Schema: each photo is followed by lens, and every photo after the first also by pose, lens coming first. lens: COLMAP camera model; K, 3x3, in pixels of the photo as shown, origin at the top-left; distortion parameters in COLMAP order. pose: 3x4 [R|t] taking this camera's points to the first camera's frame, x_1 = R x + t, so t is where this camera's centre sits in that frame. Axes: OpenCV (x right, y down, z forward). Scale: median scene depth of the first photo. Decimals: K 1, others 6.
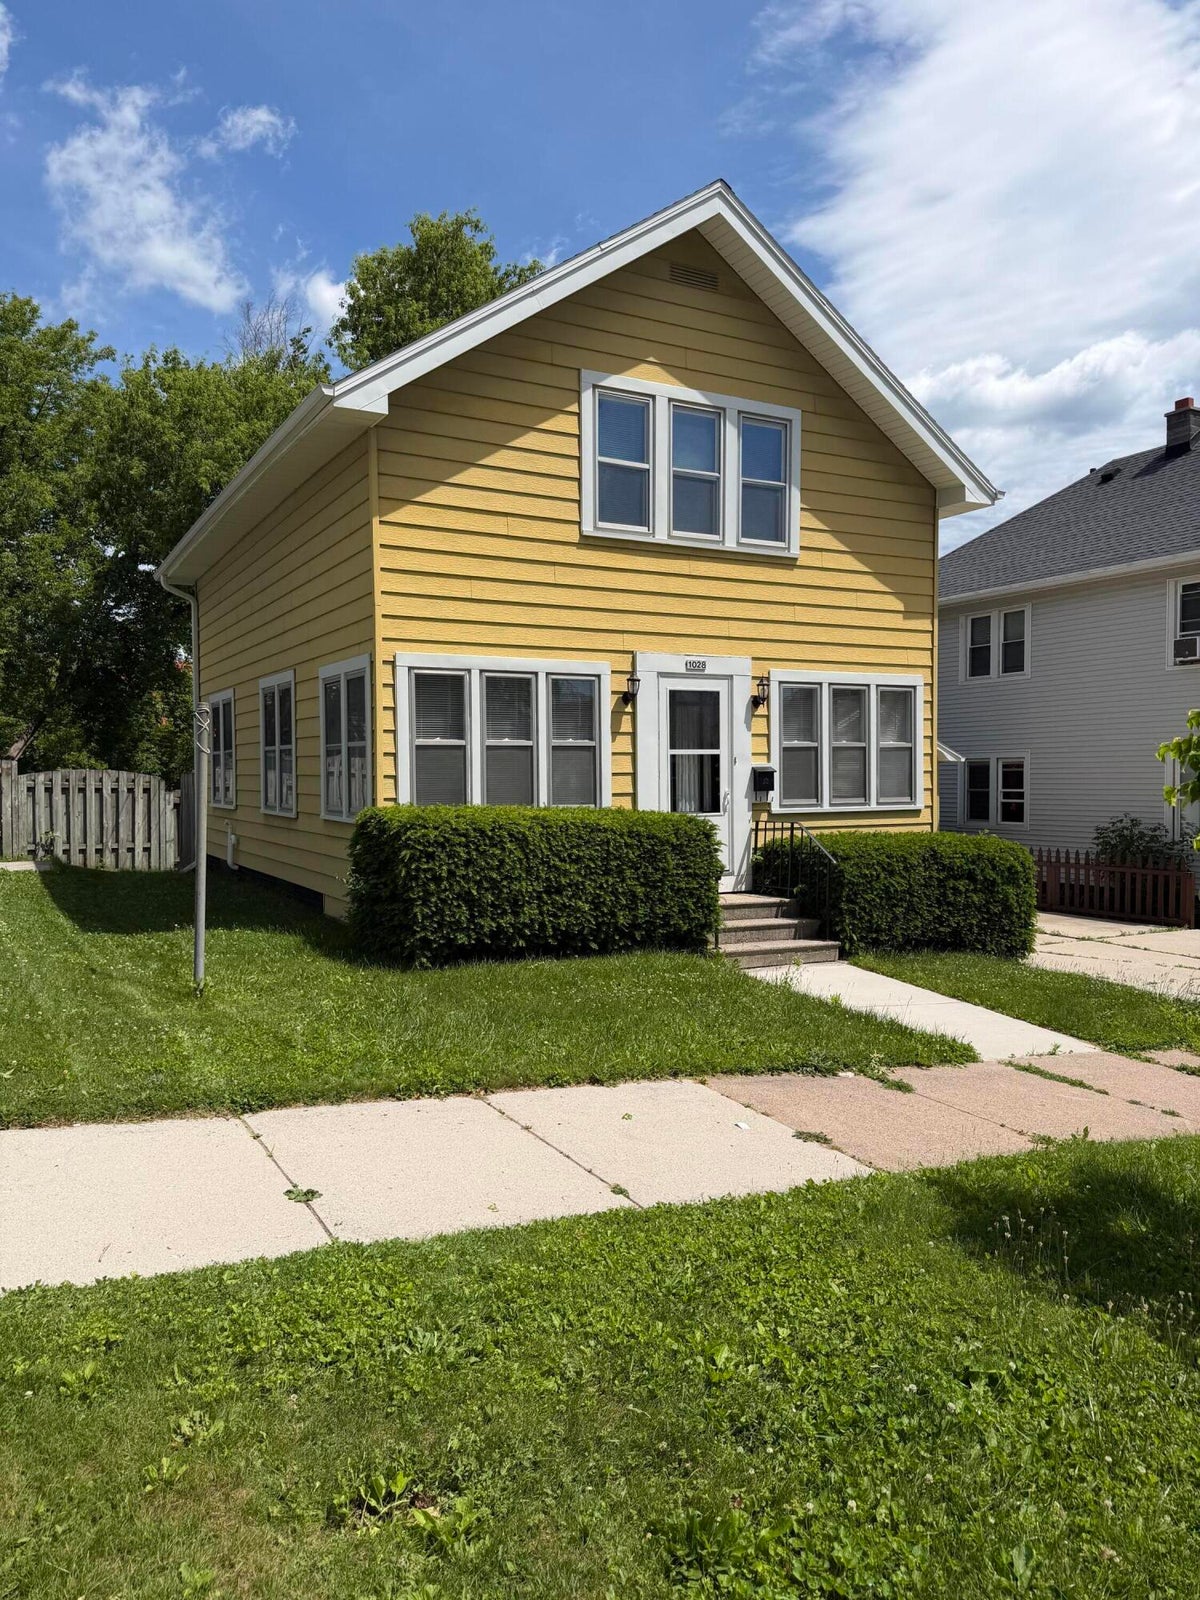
lens RADIAL K [[1110.1, 0, 614.4], [0, 1110.1, 797.4], [0, 0, 1]] dist [0.183591, -0.340175]
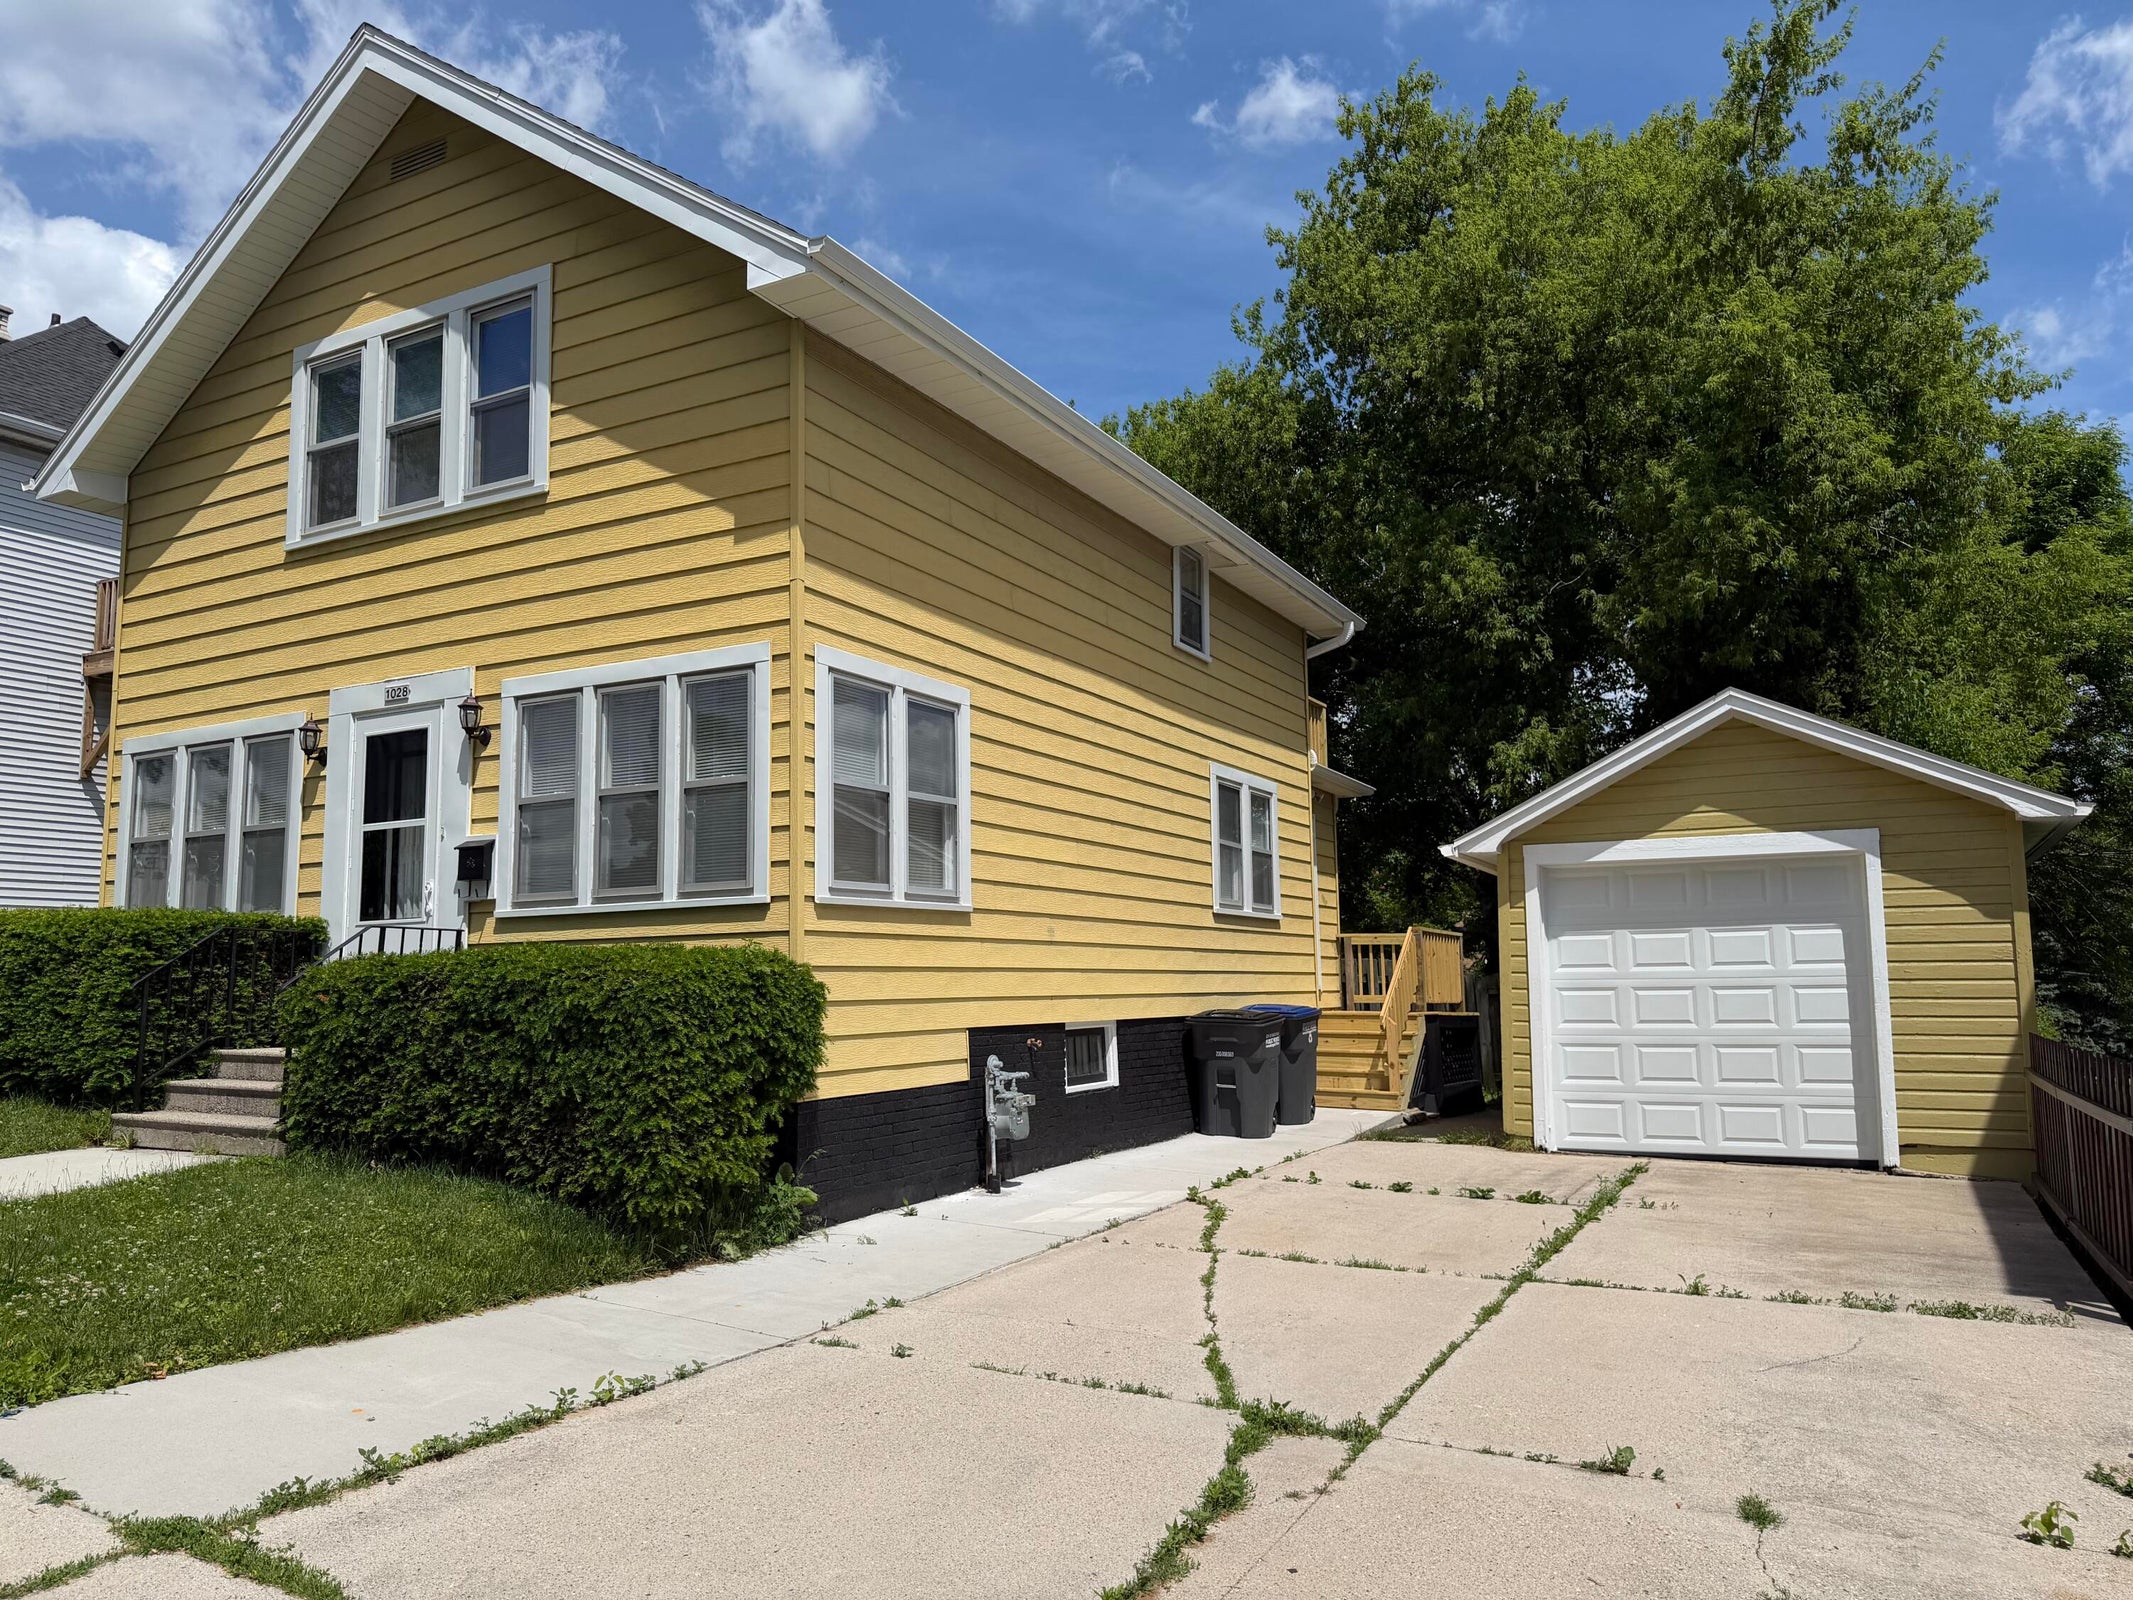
lens RADIAL K [[1502.4, 0, 1066.5], [0, 1502.4, 800.0], [0, 0, 1]] dist [0.065379, -0.072441]
pose [[0.536564, -0.106340, -0.837132, 1.058213], [-0.008359, 0.991310, -0.131282, 0.059732], [0.843818, 0.077439, 0.531013, 0.883666]]
